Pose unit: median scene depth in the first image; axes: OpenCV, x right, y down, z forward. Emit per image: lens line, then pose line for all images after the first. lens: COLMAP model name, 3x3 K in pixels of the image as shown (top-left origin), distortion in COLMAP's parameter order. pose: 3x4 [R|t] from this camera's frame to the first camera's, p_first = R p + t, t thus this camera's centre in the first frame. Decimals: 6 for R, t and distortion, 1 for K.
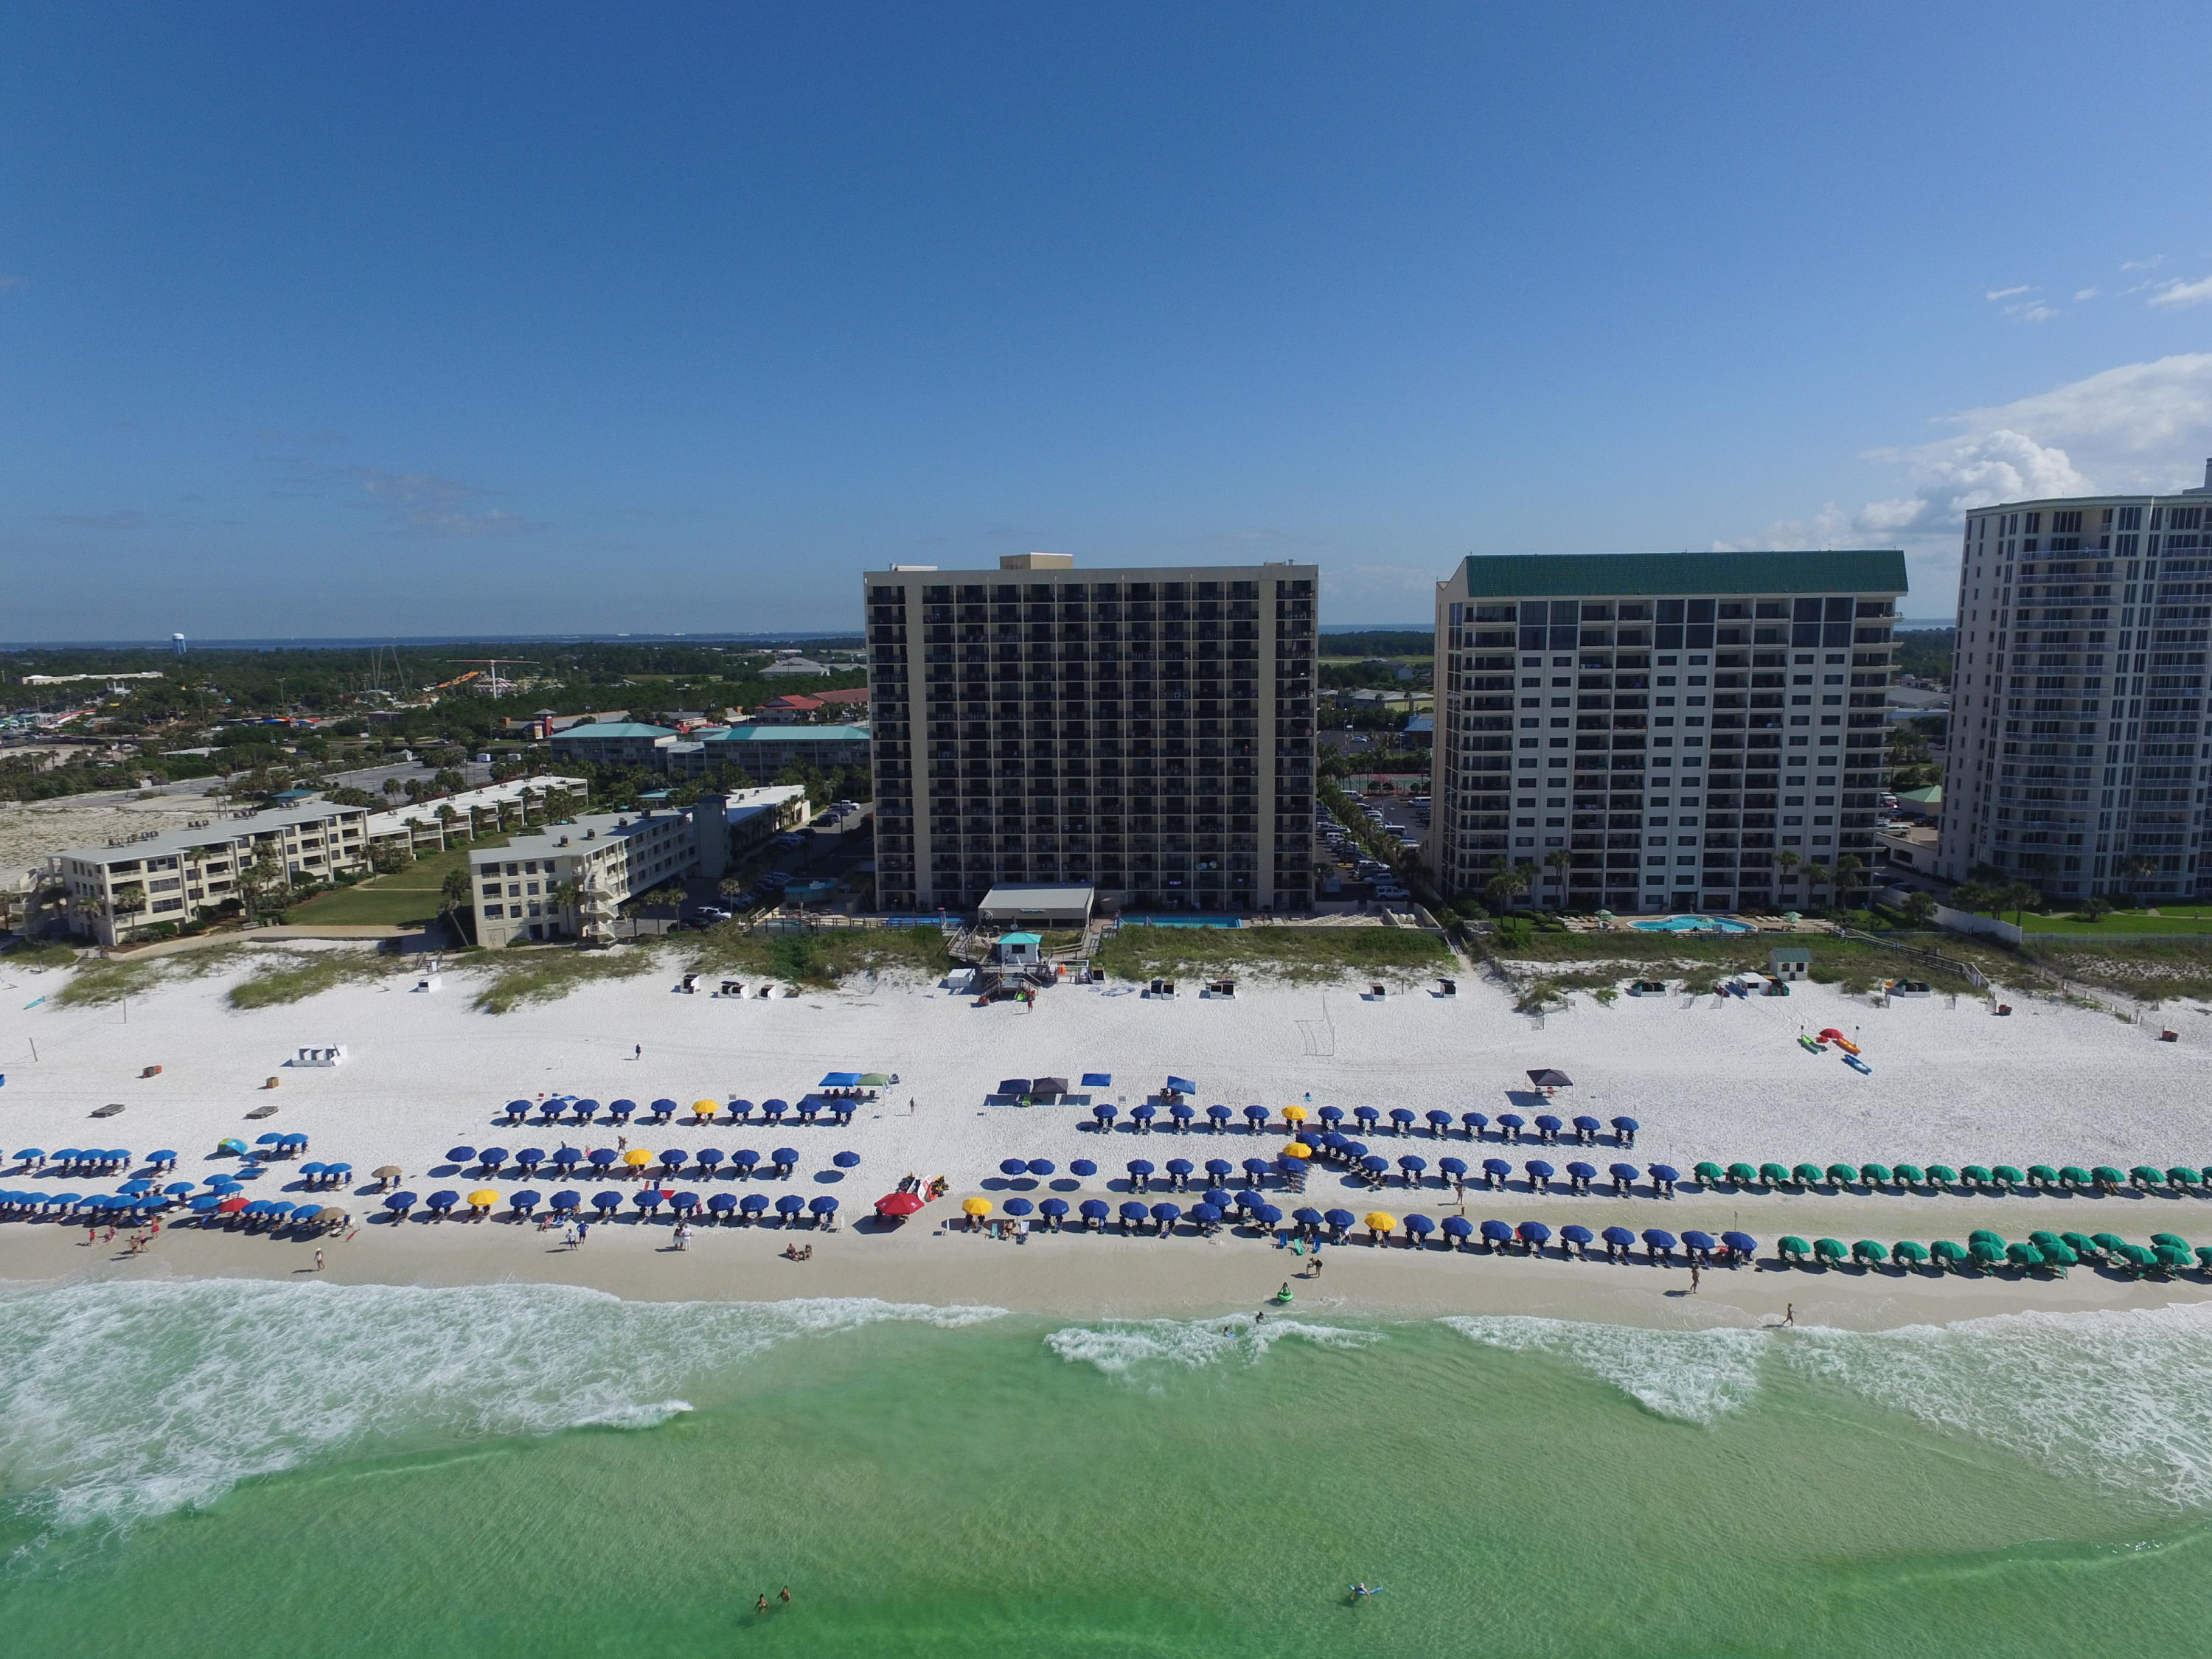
lens RADIAL K [[1284.5, 0, 1103.9], [0, 1284.5, 836.7], [0, 0, 1]] dist [-0.005193, 0.009477]
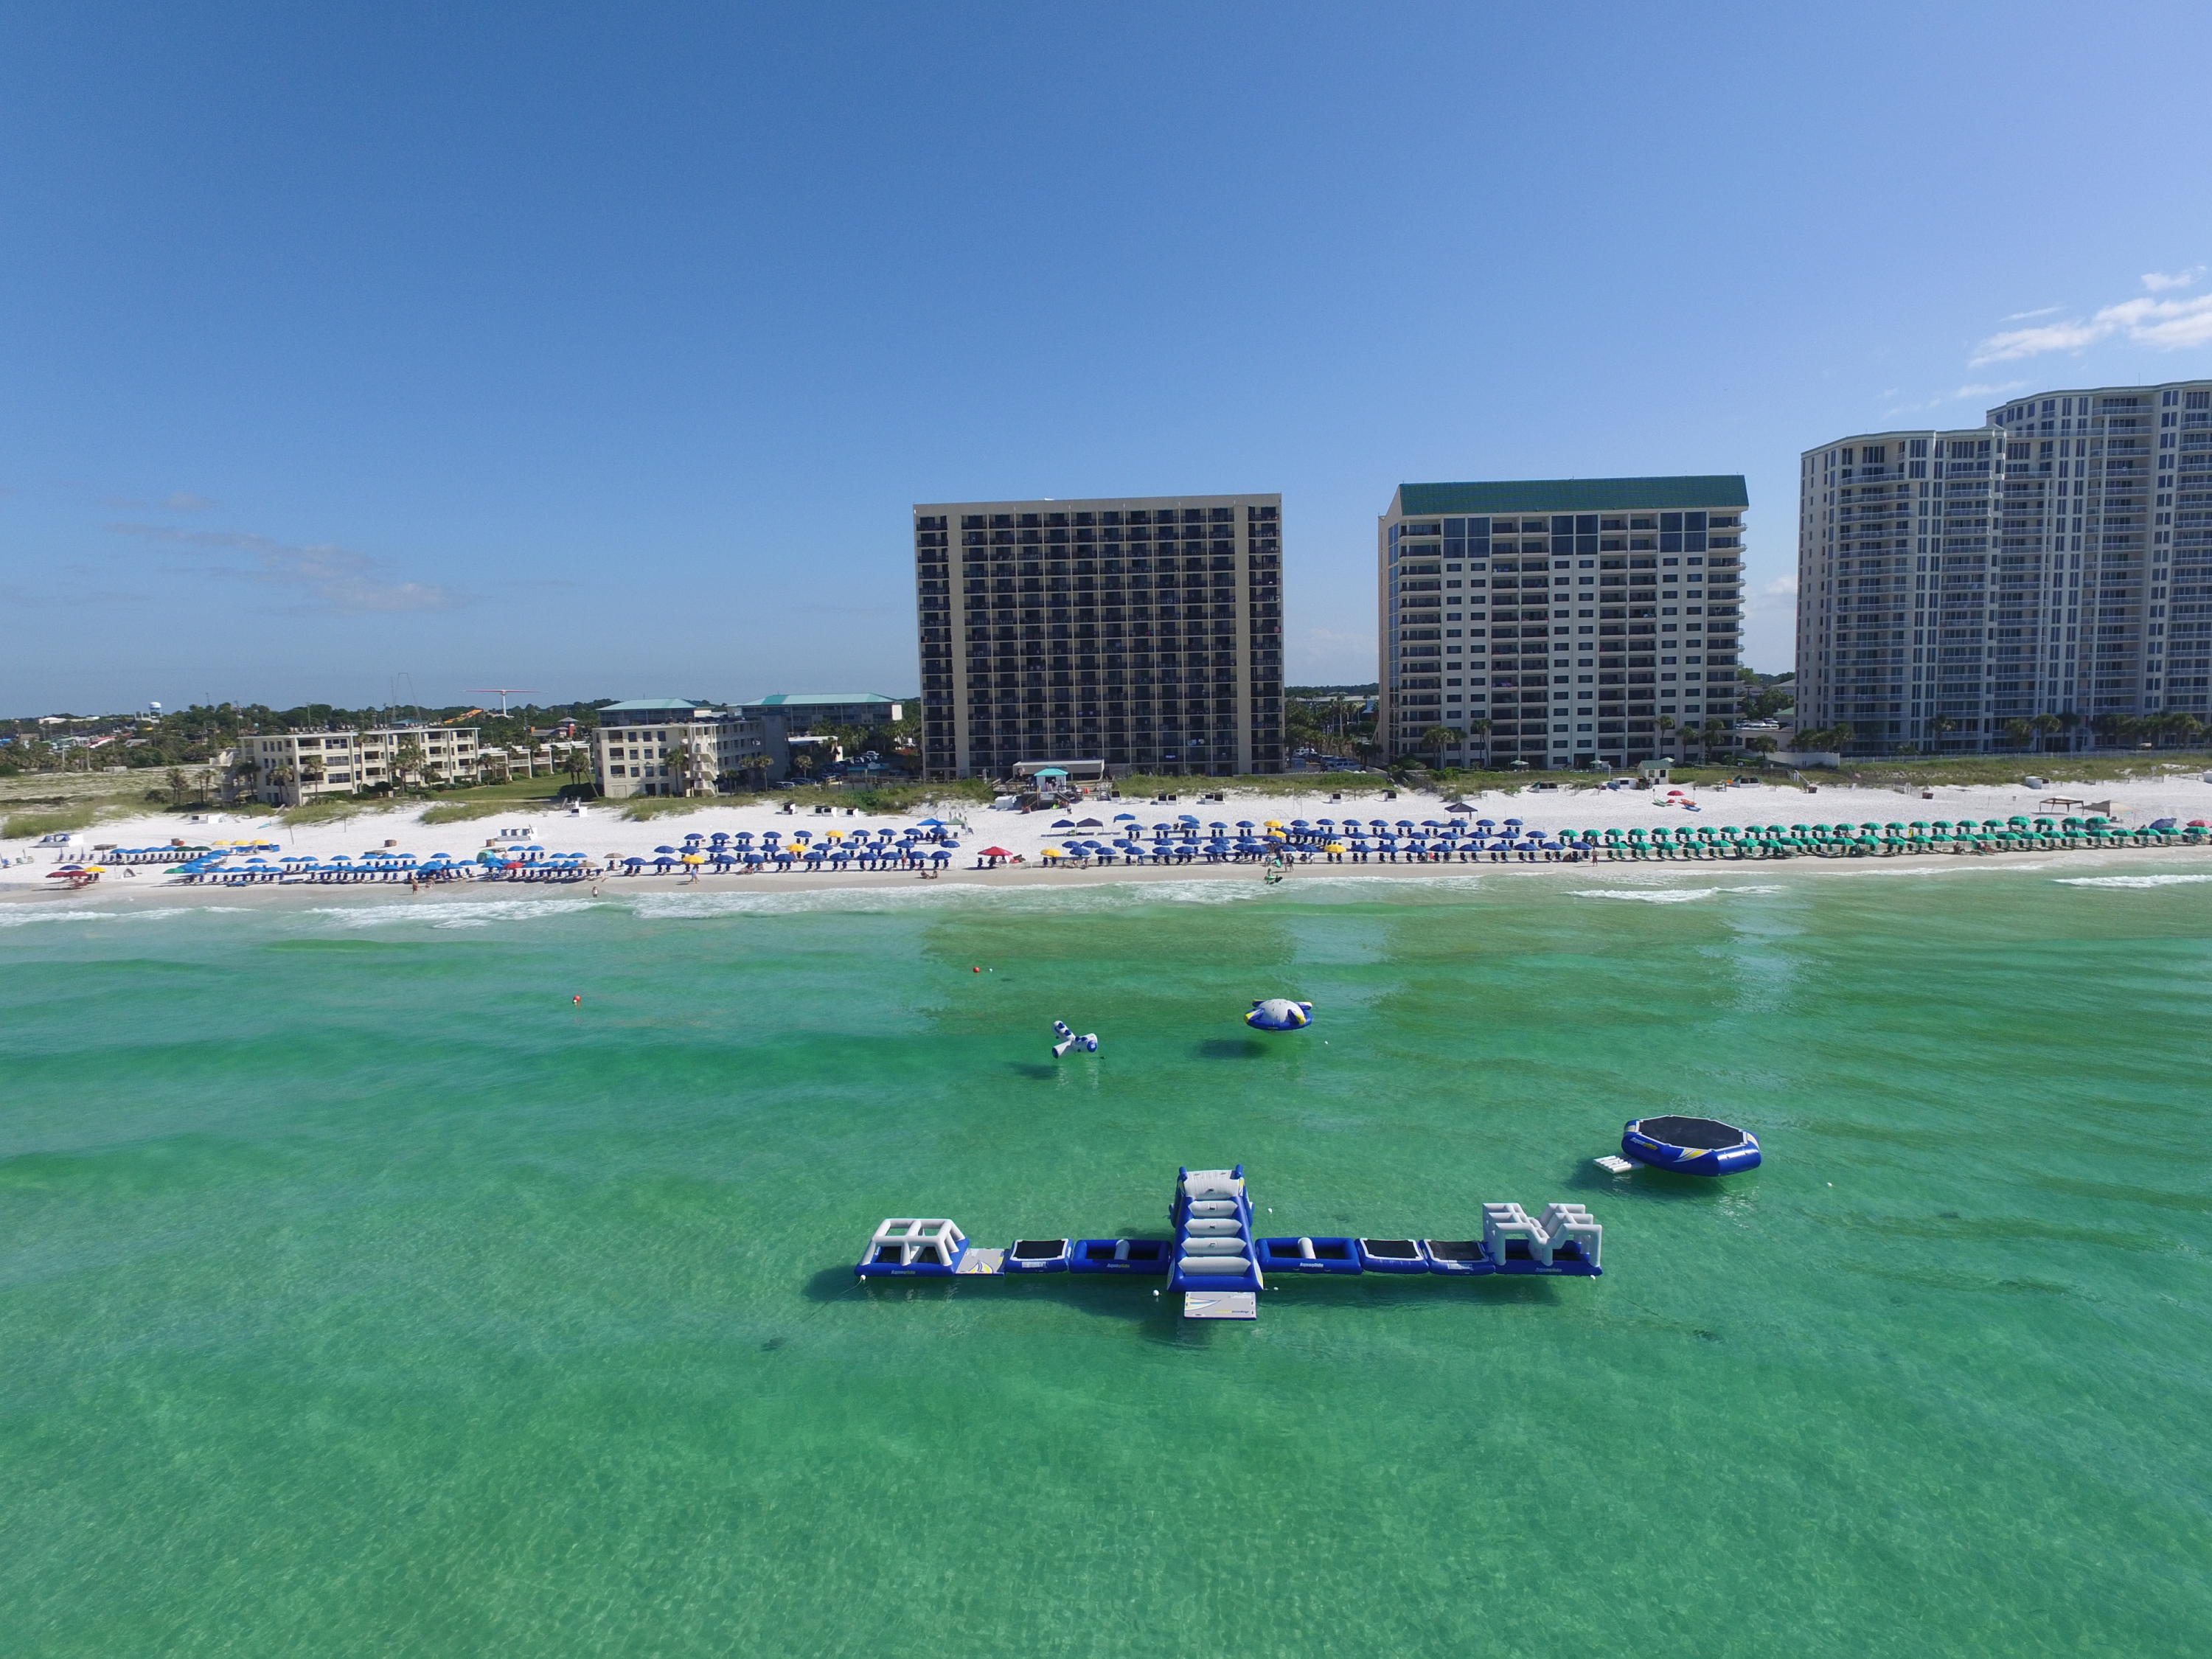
lens RADIAL K [[1284.5, 0, 1103.1], [0, 1284.5, 829.2], [0, 0, 1]] dist [-0.005193, 0.009477]
pose [[0.999624, -0.015448, 0.022642, -0.038123], [0.016753, 0.998140, -0.058608, 0.181180], [-0.021695, 0.058965, 0.998024, -0.215094]]
